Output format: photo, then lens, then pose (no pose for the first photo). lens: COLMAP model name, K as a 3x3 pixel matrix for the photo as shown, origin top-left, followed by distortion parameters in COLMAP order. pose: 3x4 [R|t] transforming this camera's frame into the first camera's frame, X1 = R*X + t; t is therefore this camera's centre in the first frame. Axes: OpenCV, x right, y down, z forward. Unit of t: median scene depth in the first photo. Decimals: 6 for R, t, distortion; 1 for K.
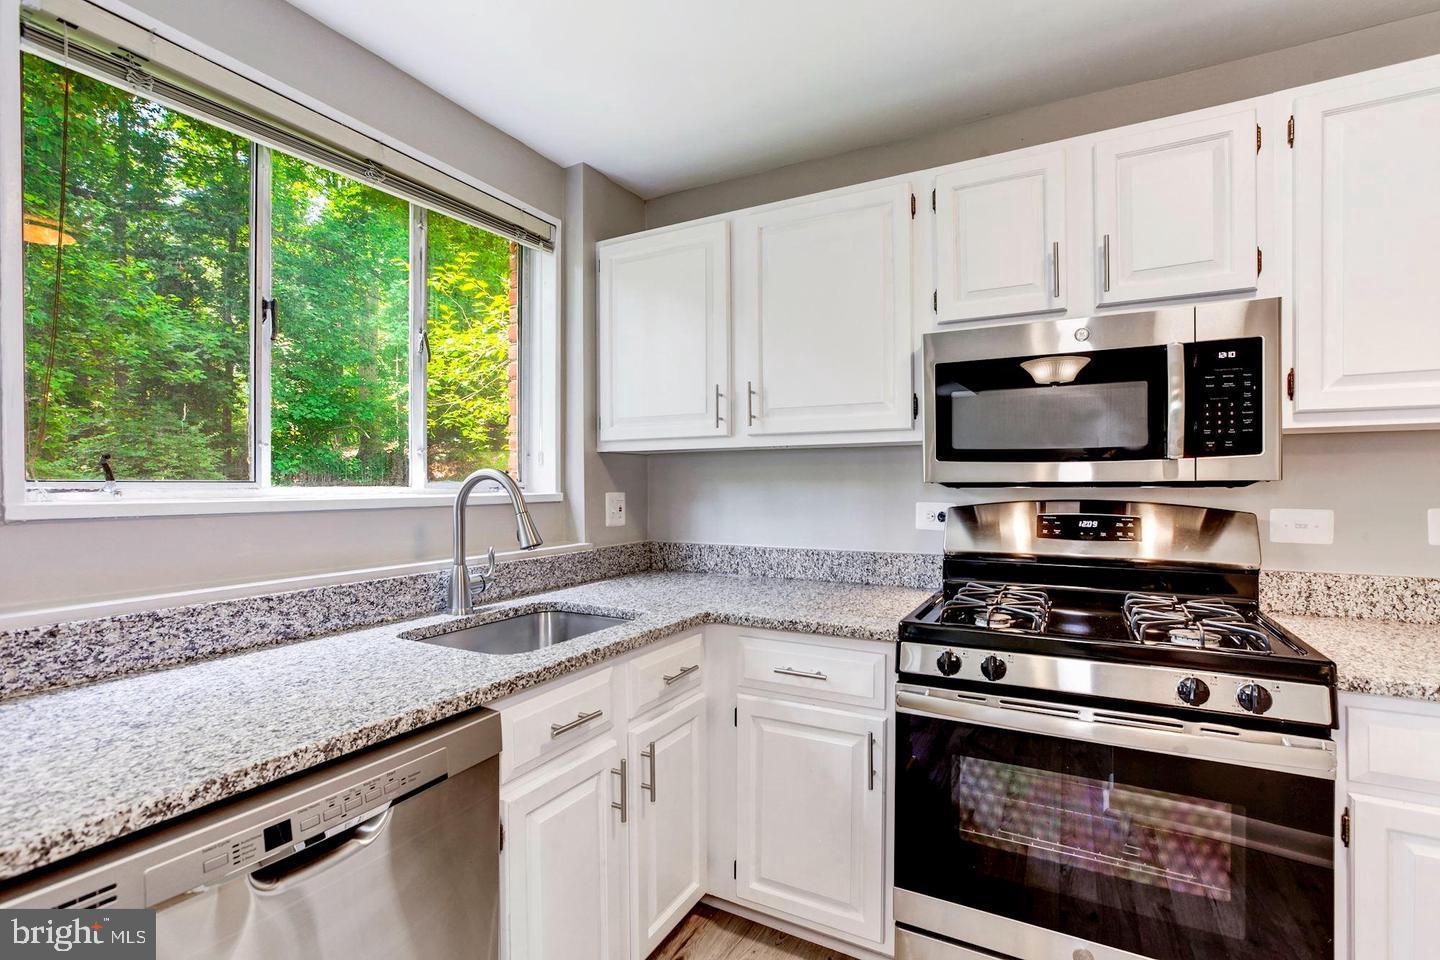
lens RADIAL K [[670.8, 0, 705.2], [0, 670.8, 483.2], [0, 0, 1]] dist [-0.009255, 0.002282]
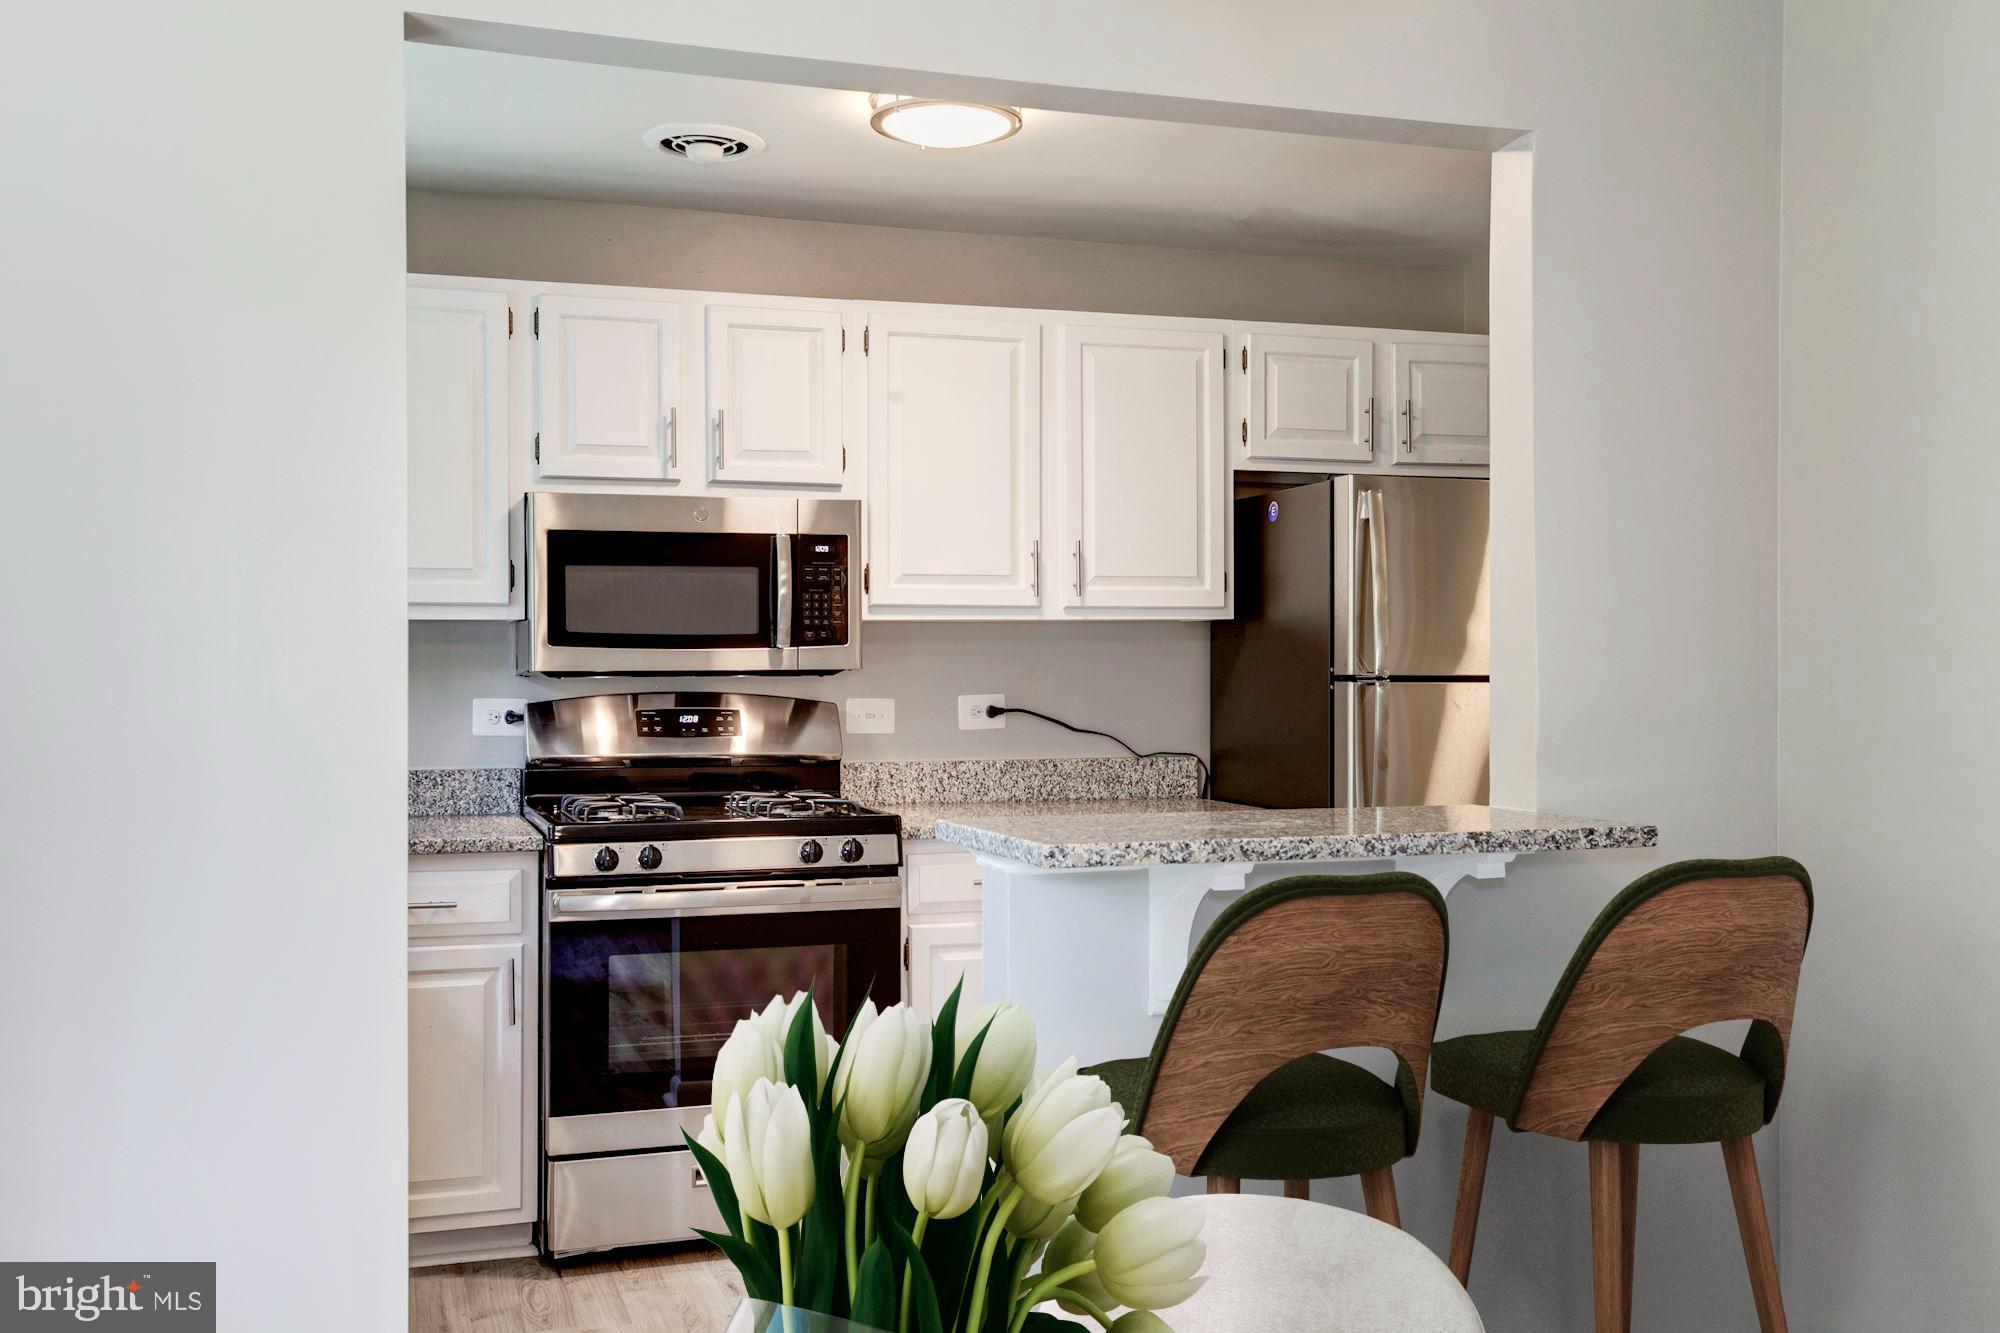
lens RADIAL K [[2051.8, 0, 1001.2], [0, 2051.8, 666.9], [0, 0, 1]] dist [-0.012095, 0.000000]
pose [[0.679022, 0.001331, 0.734116, -1.201516], [0.000144, 0.999998, -0.001947, -0.001508], [-0.734118, 0.001428, 0.679021, -1.201864]]
